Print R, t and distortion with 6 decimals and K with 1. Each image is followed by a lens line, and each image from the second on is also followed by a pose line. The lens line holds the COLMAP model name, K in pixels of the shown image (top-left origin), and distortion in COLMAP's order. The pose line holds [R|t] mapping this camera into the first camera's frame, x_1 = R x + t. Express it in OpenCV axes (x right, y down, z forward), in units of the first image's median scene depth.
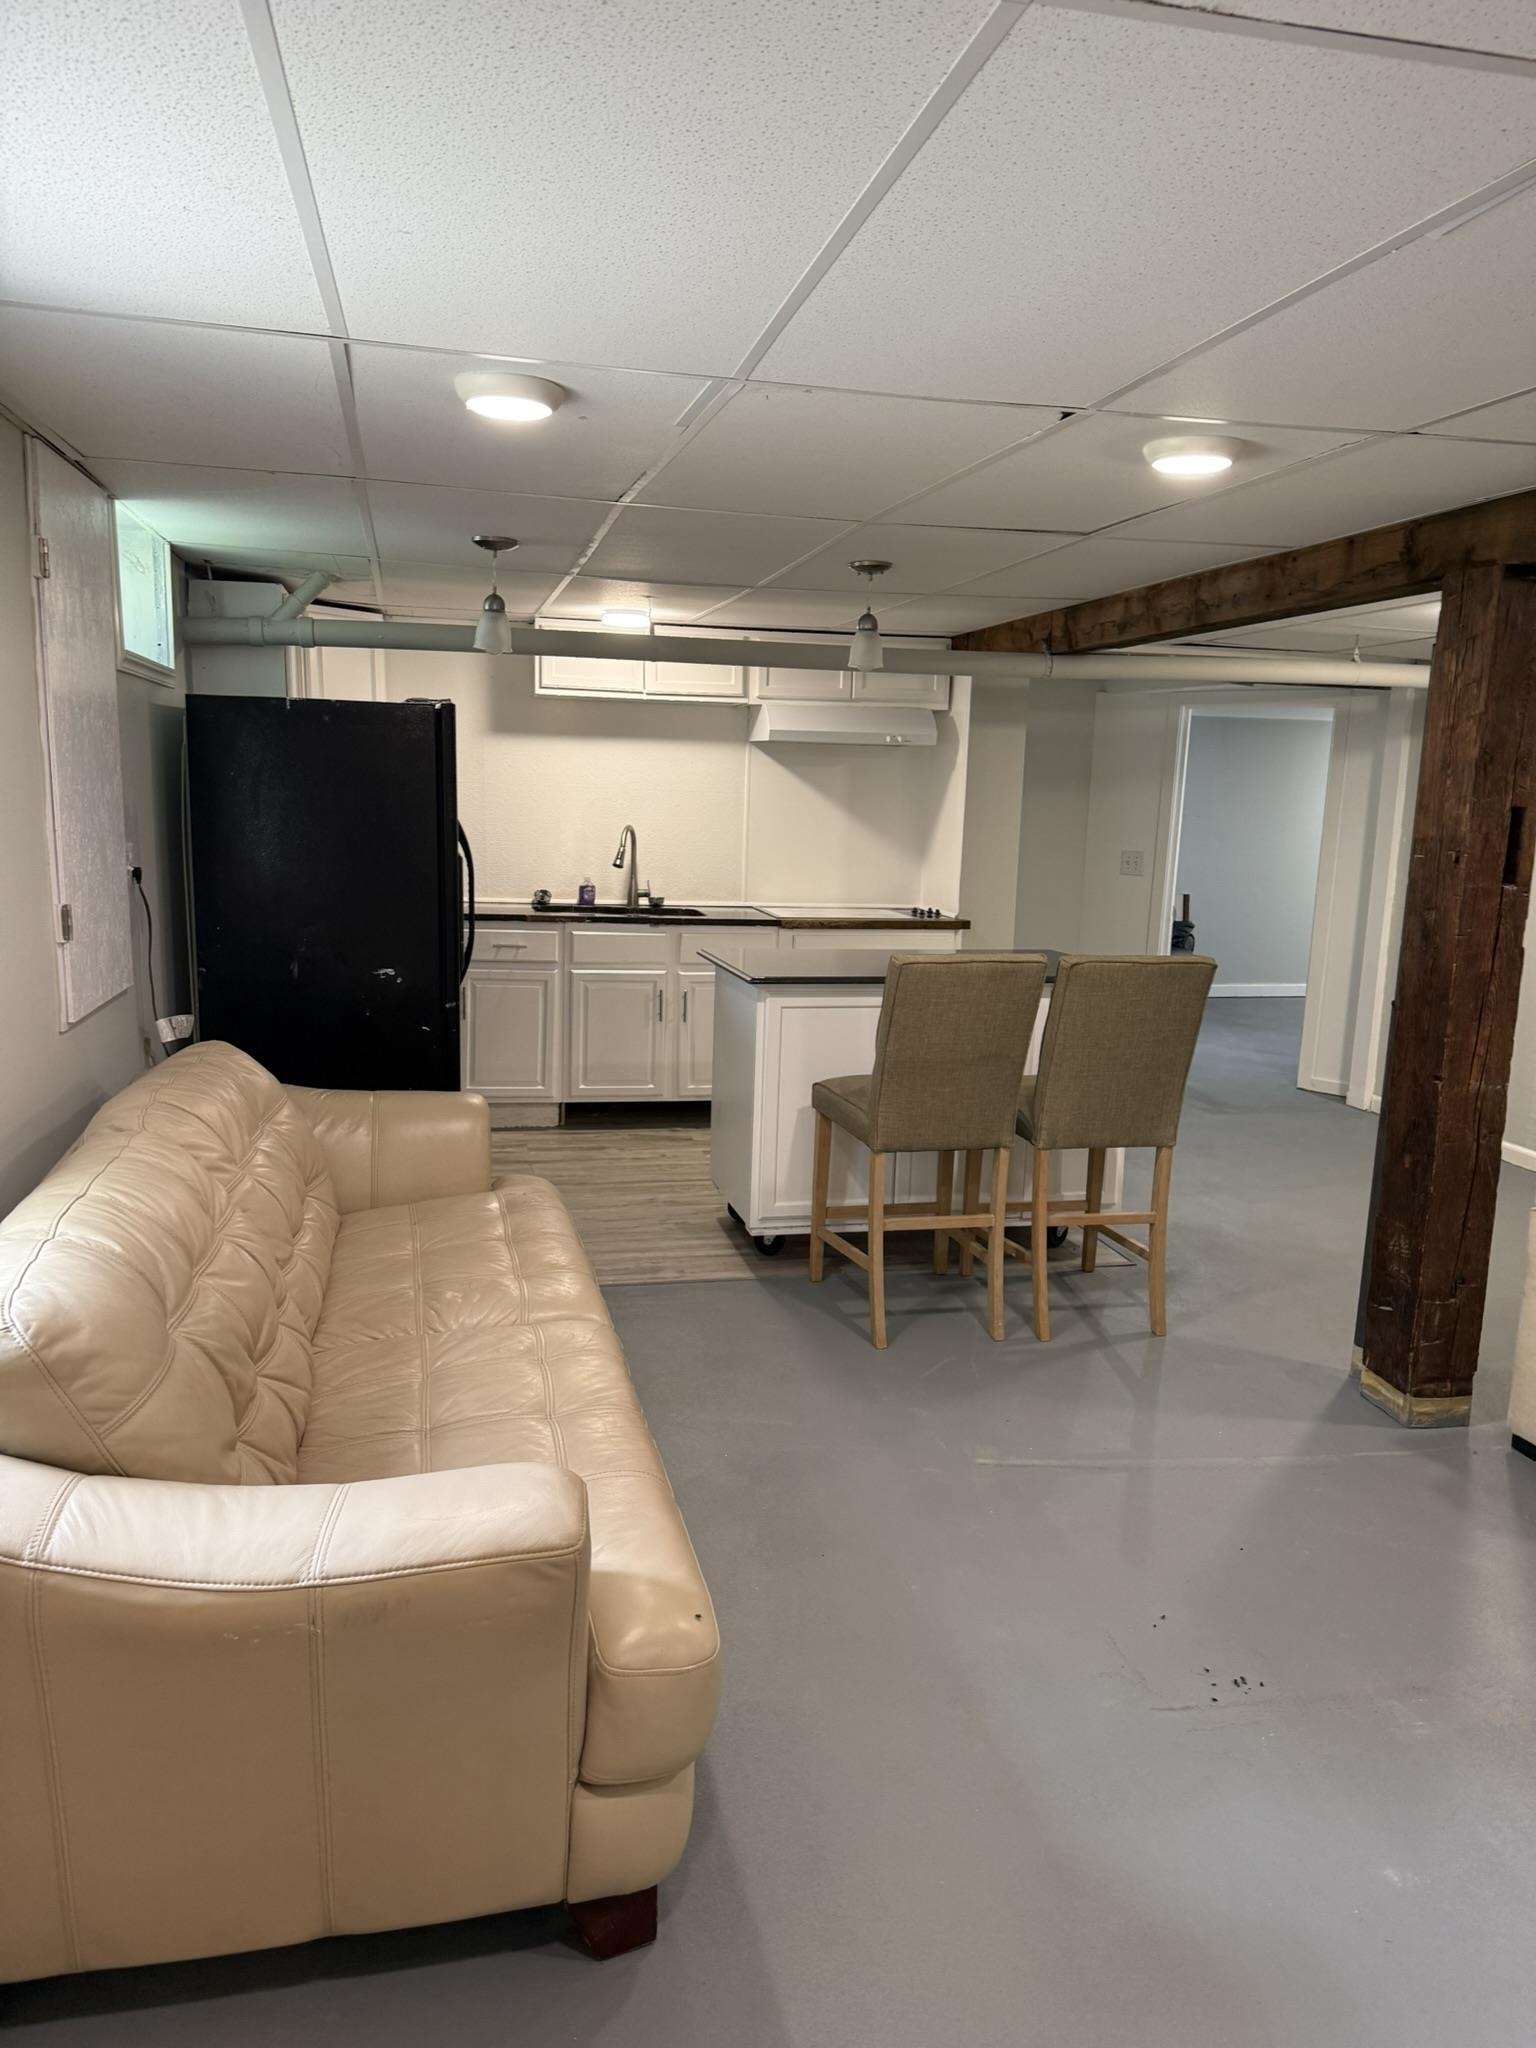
lens RADIAL K [[1416.0, 0, 741.1], [0, 1416.0, 1027.3], [0, 0, 1]] dist [0.085133, -0.109885]
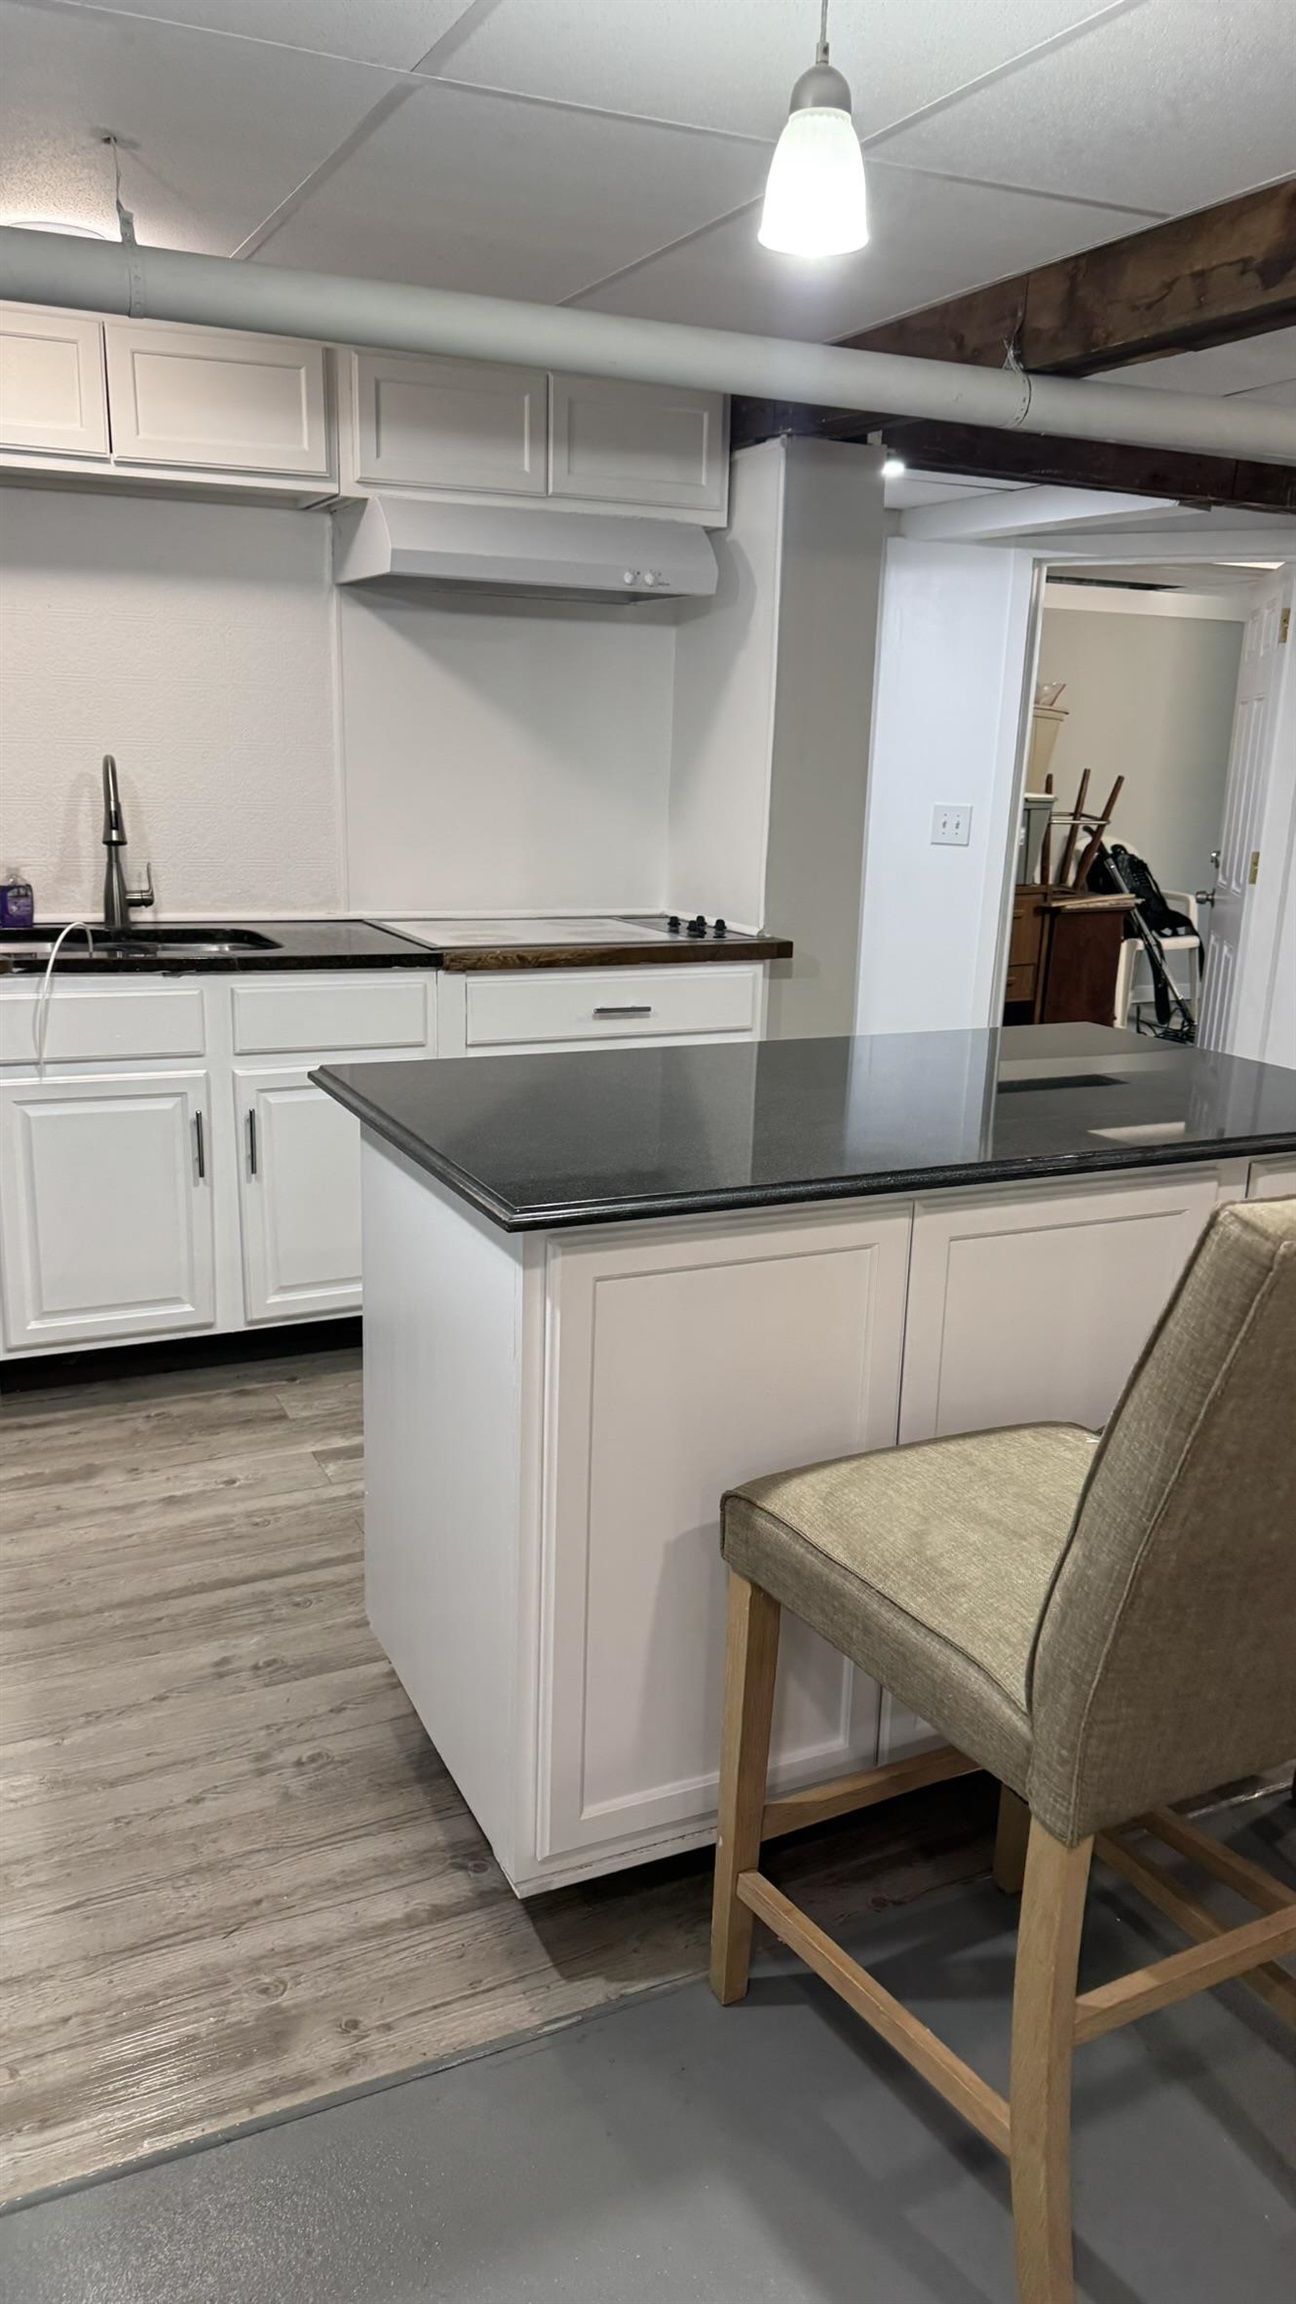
lens RADIAL K [[1603.1, 0, 648.2], [0, 1603.1, 1172.7], [0, 0, 1]] dist [0.105658, -0.155529]
pose [[0.971093, -0.062843, 0.230282, -0.052767], [0.039866, 0.993871, 0.103109, -0.081473], [-0.235350, -0.090948, 0.967646, 0.649336]]
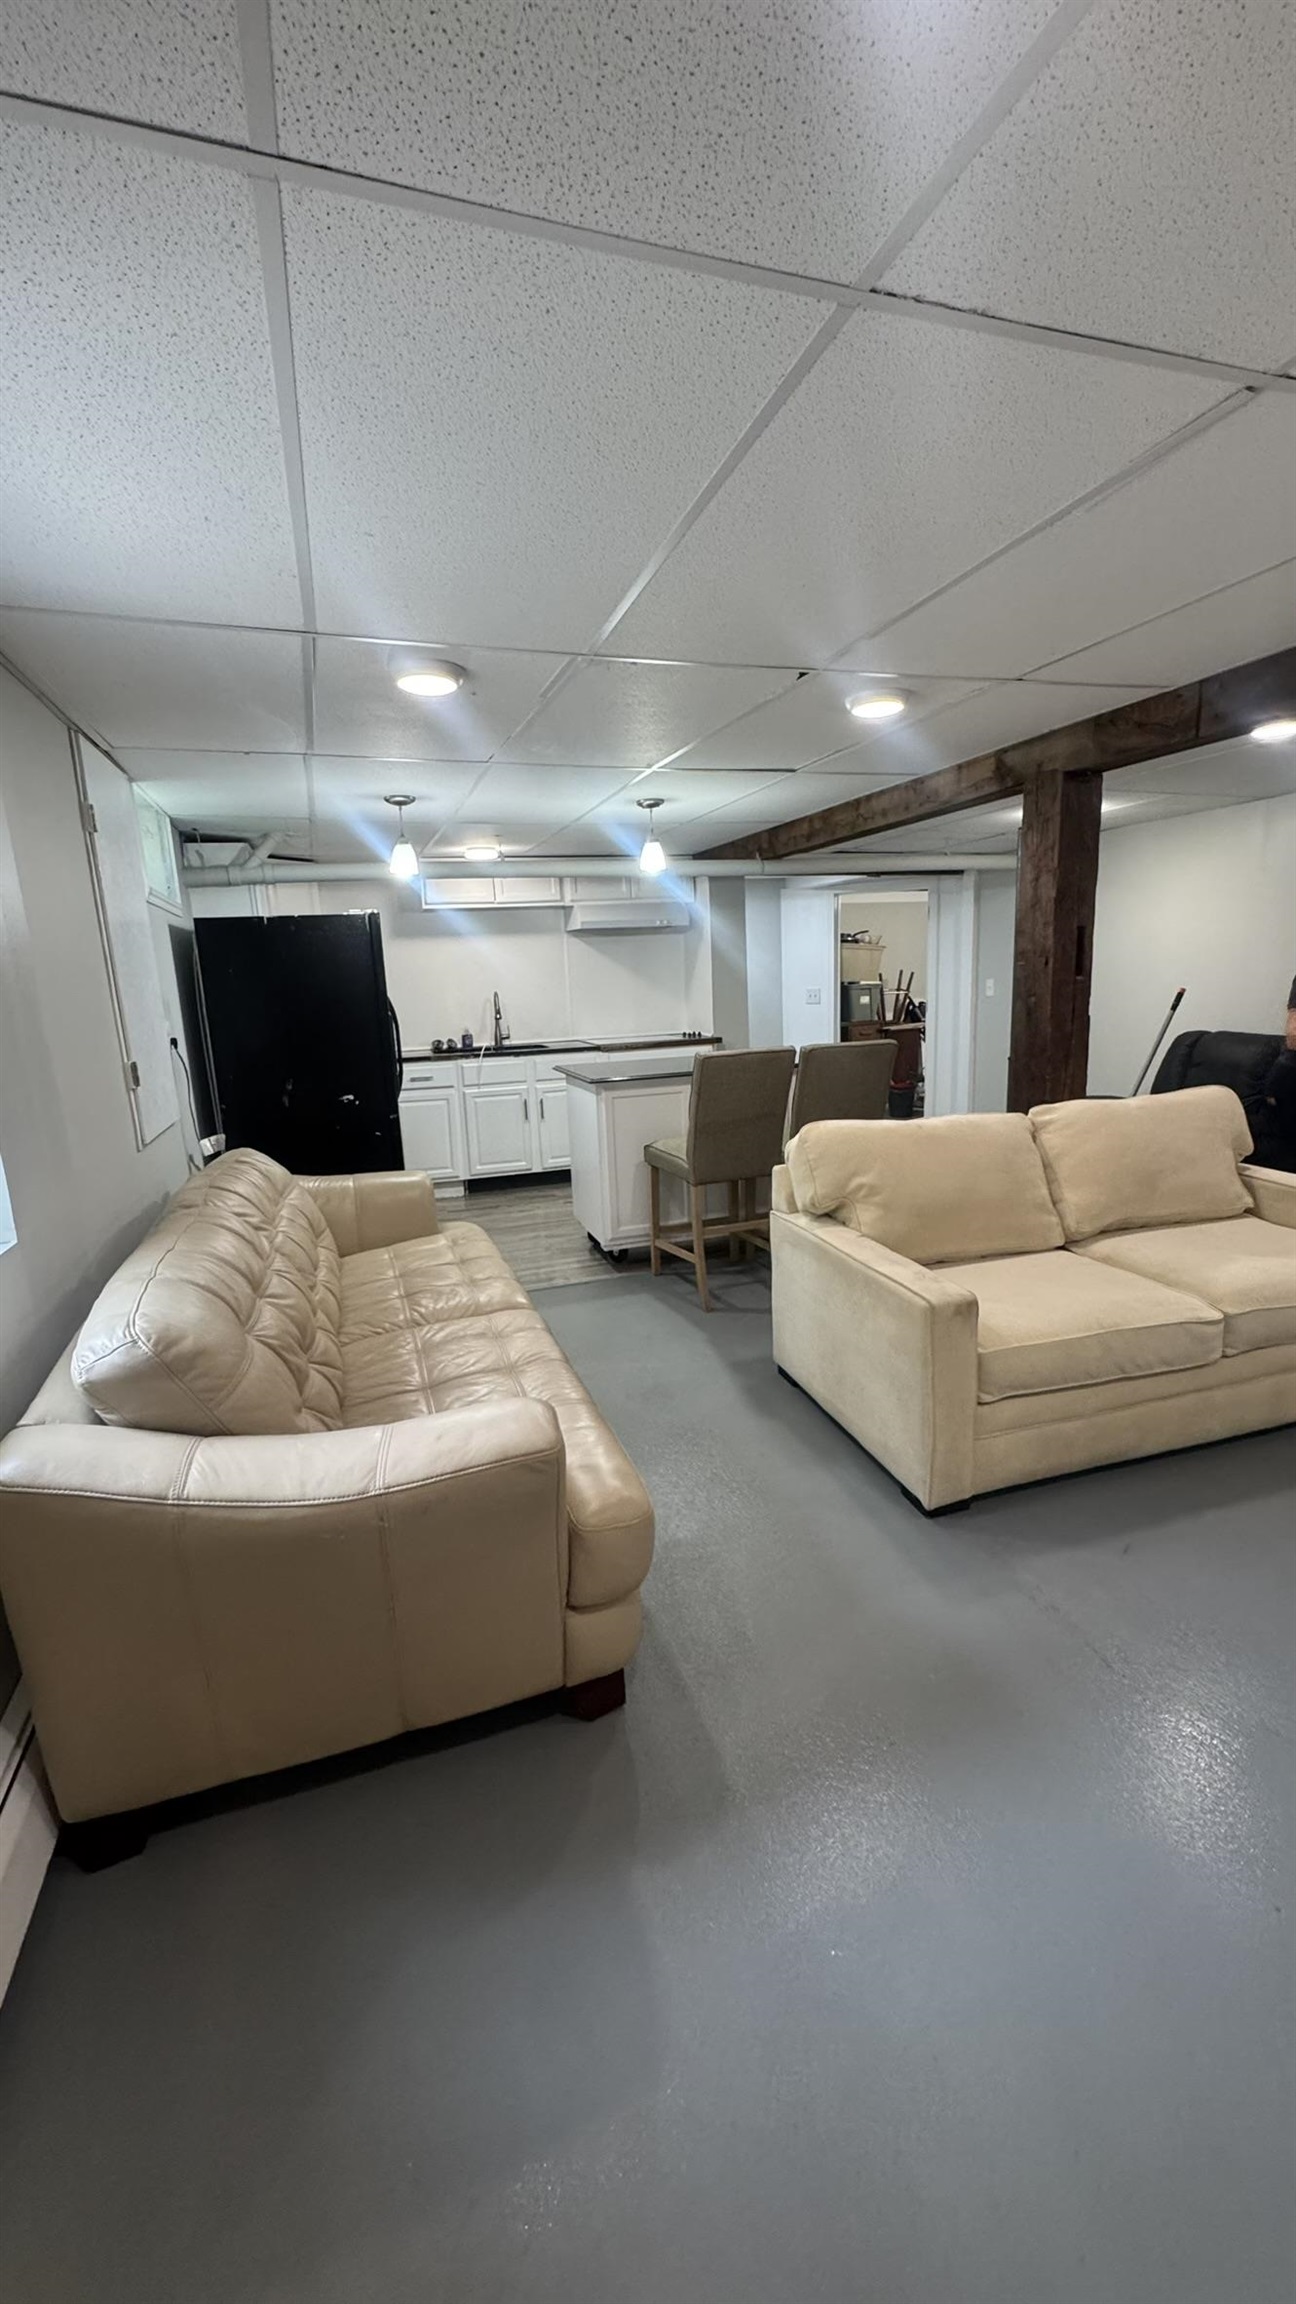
lens RADIAL K [[925.5, 0, 647.3], [0, 925.5, 1143.9], [0, 0, 1]] dist [-0.019315, -0.000371]
pose [[0.991683, -0.087271, 0.094600, -0.037680], [0.085861, 0.996128, 0.018888, 0.019910], [-0.095882, -0.010608, 0.995336, 0.027984]]
